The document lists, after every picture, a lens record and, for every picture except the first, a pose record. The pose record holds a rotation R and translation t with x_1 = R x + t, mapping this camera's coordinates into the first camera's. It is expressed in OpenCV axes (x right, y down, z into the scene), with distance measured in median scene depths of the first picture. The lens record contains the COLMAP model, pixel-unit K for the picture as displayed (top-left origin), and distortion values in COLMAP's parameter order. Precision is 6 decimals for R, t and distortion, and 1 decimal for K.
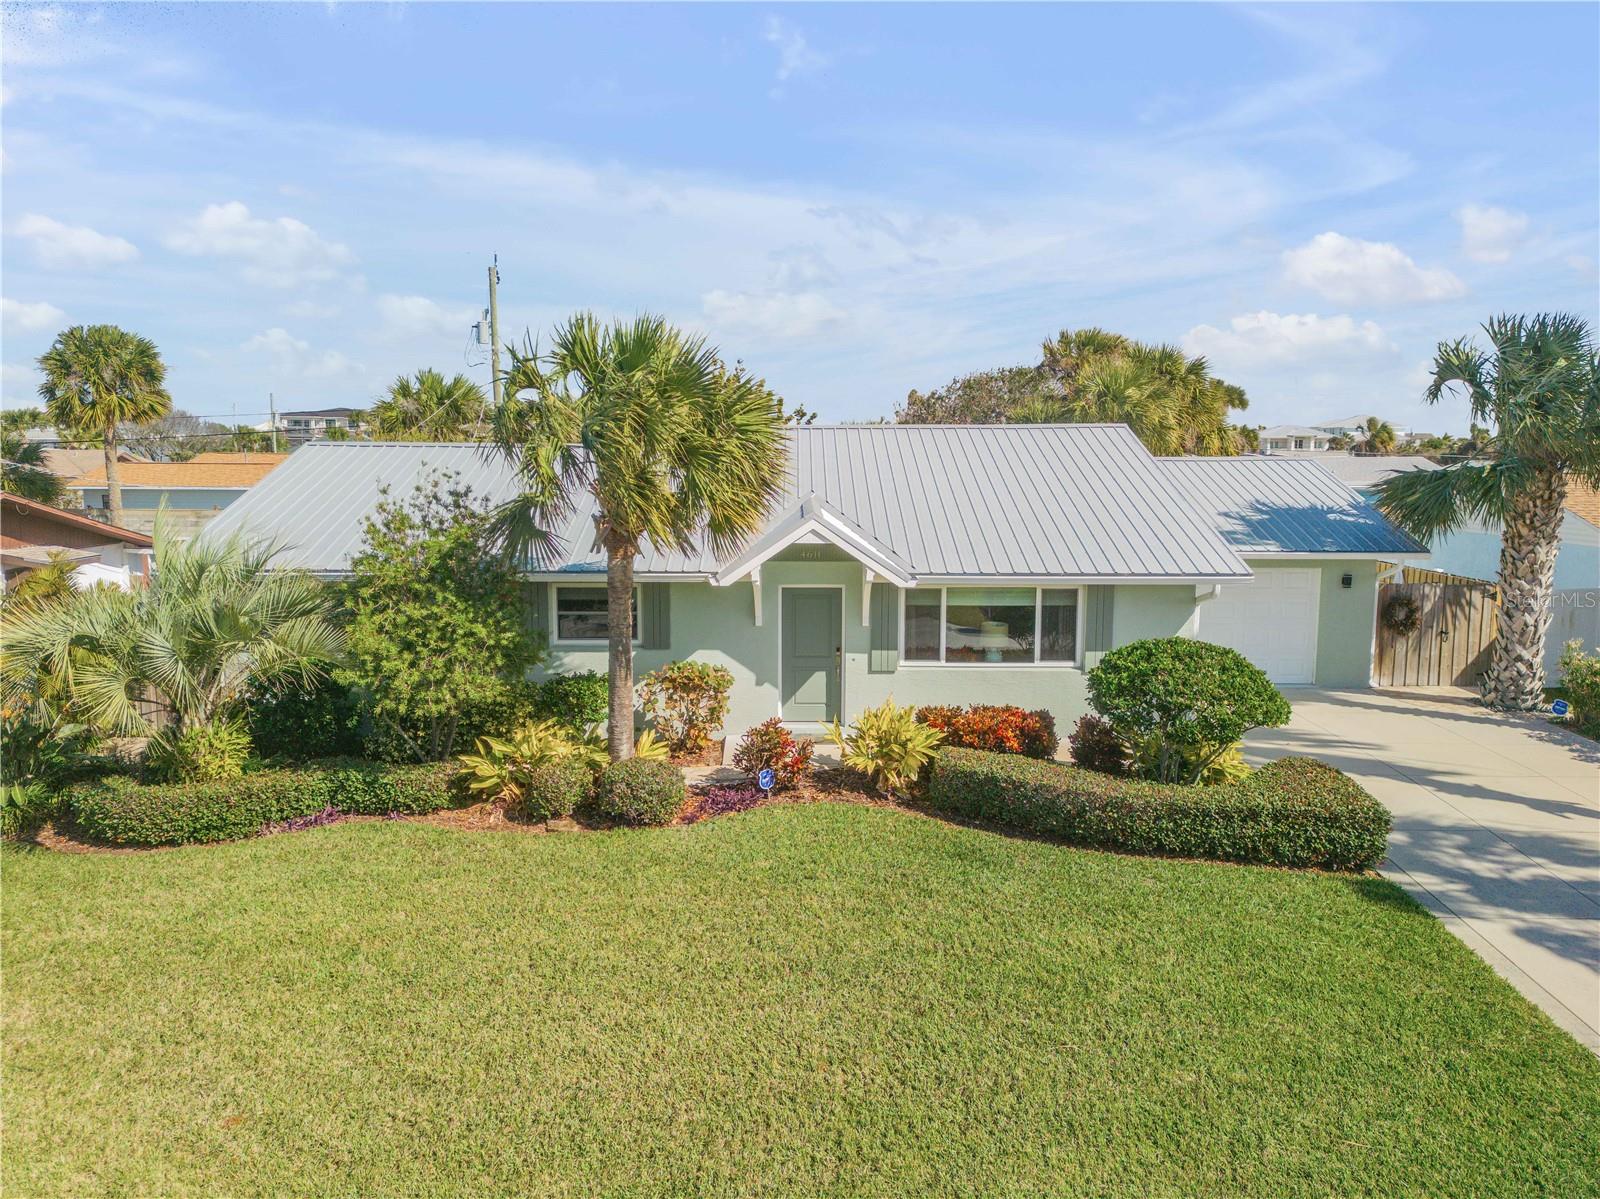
lens RADIAL K [[1115.4, 0, 802.0], [0, 1115.4, 593.7], [0, 0, 1]] dist [0.060539, -0.040843]
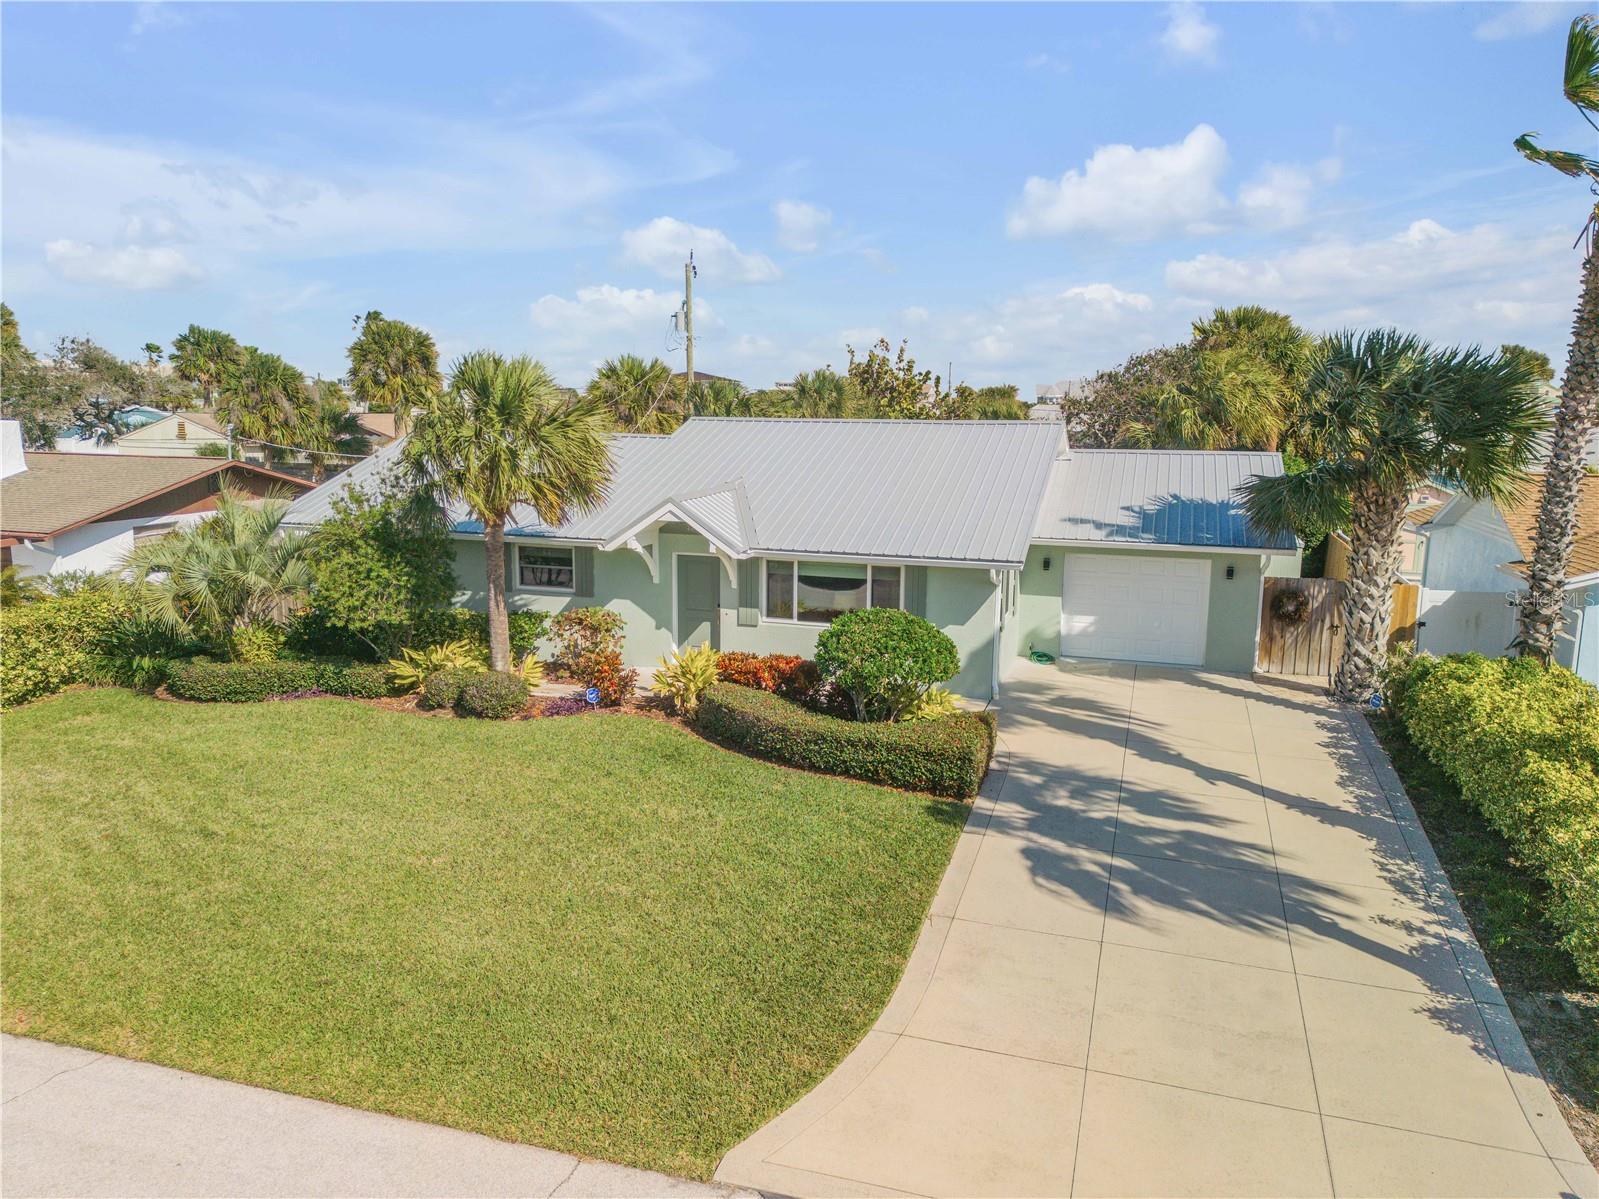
lens RADIAL K [[1114.7, 0, 801.5], [0, 1114.7, 593.7], [0, 0, 1]] dist [0.060539, -0.040843]
pose [[0.956168, 0.057199, -0.287179, 0.575653], [-0.047374, 0.998033, 0.041051, -0.023241], [0.288963, -0.025647, 0.956997, -0.212500]]
